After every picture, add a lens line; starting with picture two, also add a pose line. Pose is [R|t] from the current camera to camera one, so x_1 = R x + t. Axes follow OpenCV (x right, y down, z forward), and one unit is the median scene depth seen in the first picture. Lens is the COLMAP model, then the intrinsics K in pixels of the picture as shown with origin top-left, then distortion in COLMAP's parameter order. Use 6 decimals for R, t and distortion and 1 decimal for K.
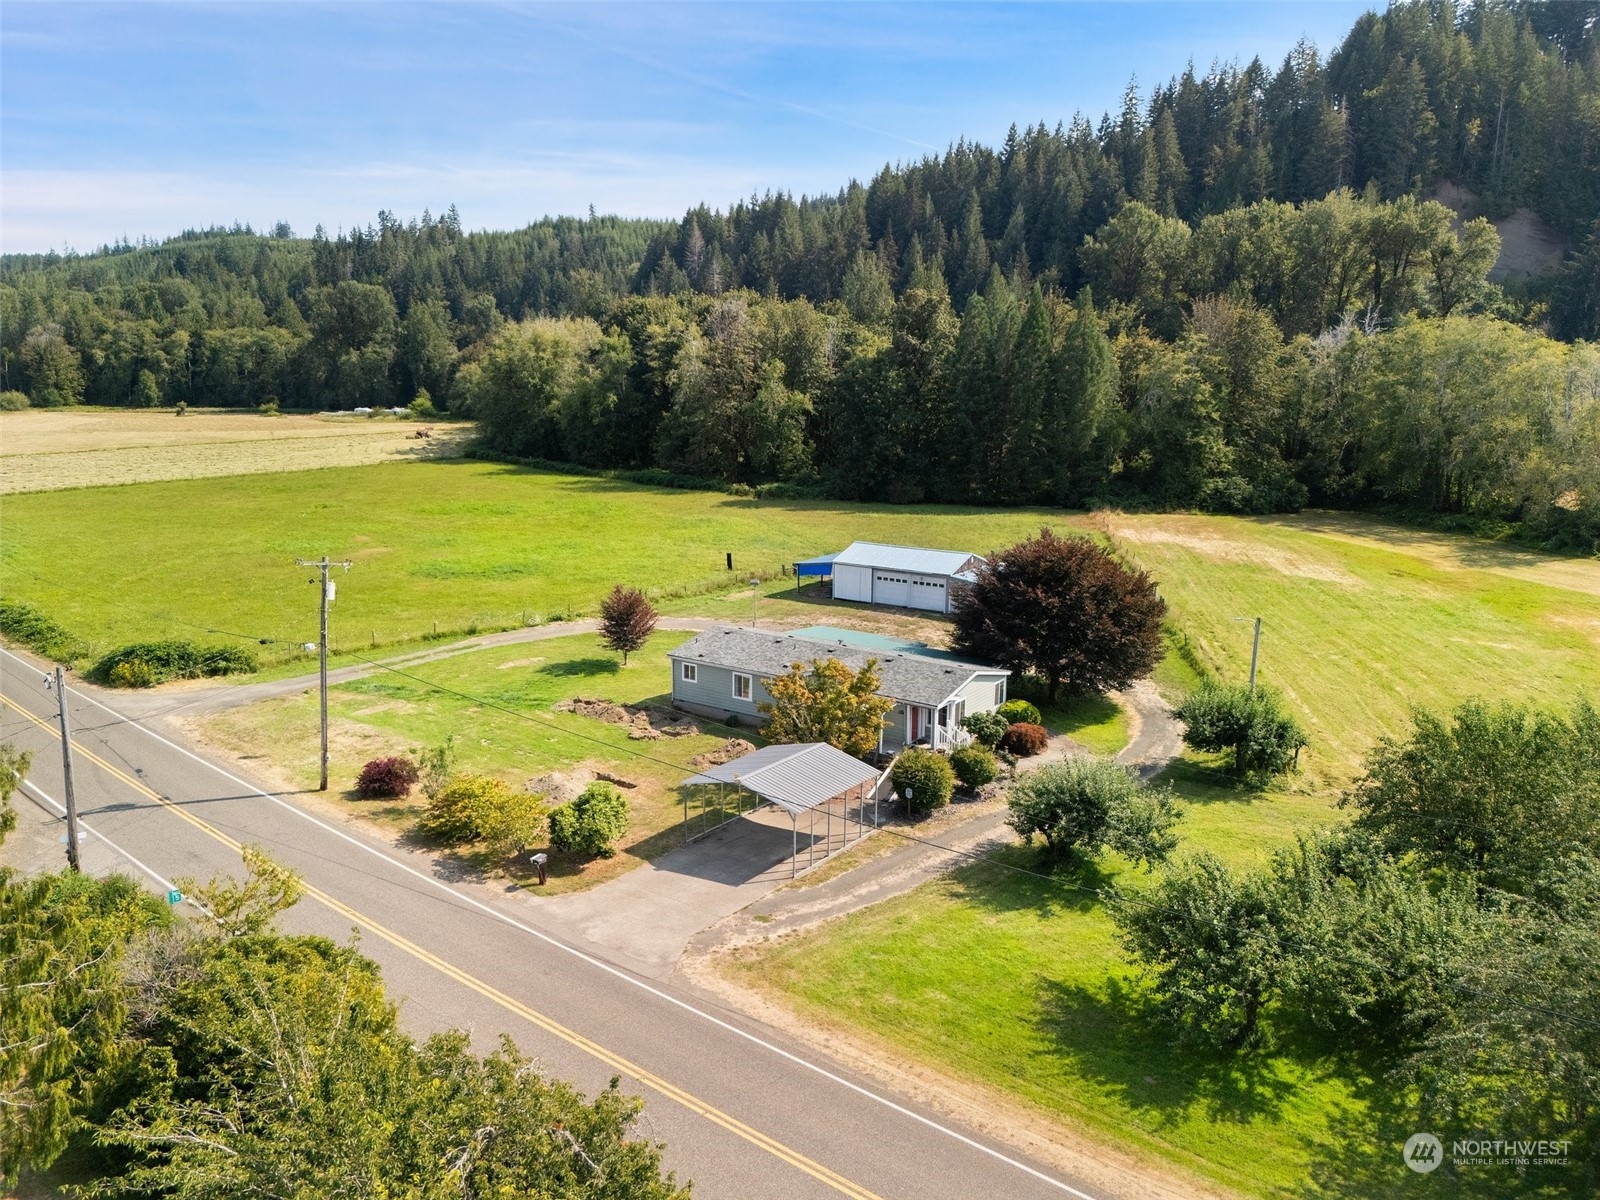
lens RADIAL K [[1119.7, 0, 800.0], [0, 1119.7, 600.0], [0, 0, 1]] dist [0.087787, -0.094114]
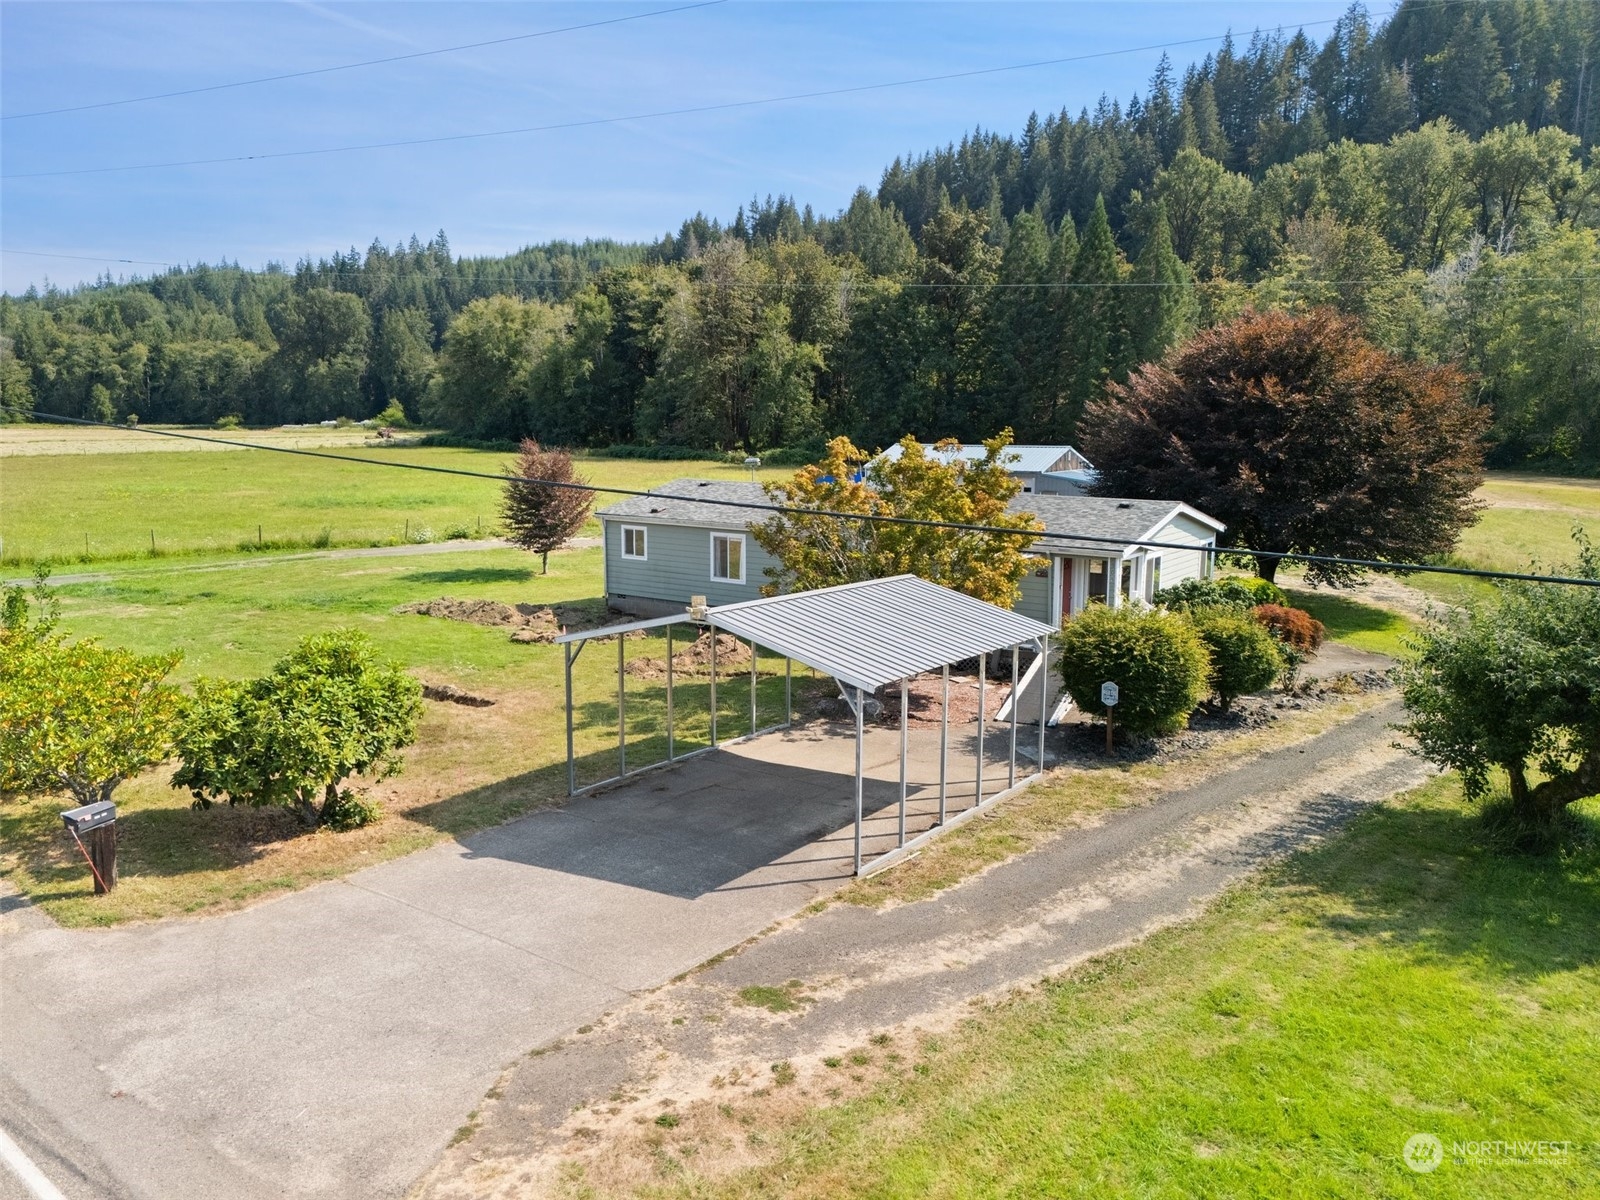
lens RADIAL K [[1173.2, 0, 800.0], [0, 1173.2, 600.0], [0, 0, 1]] dist [0.074687, -0.070198]
pose [[0.999991, -0.003485, -0.002596, -0.003883], [0.003390, 0.999355, -0.035744, 0.030550], [0.002719, 0.035735, 0.999358, 0.110614]]
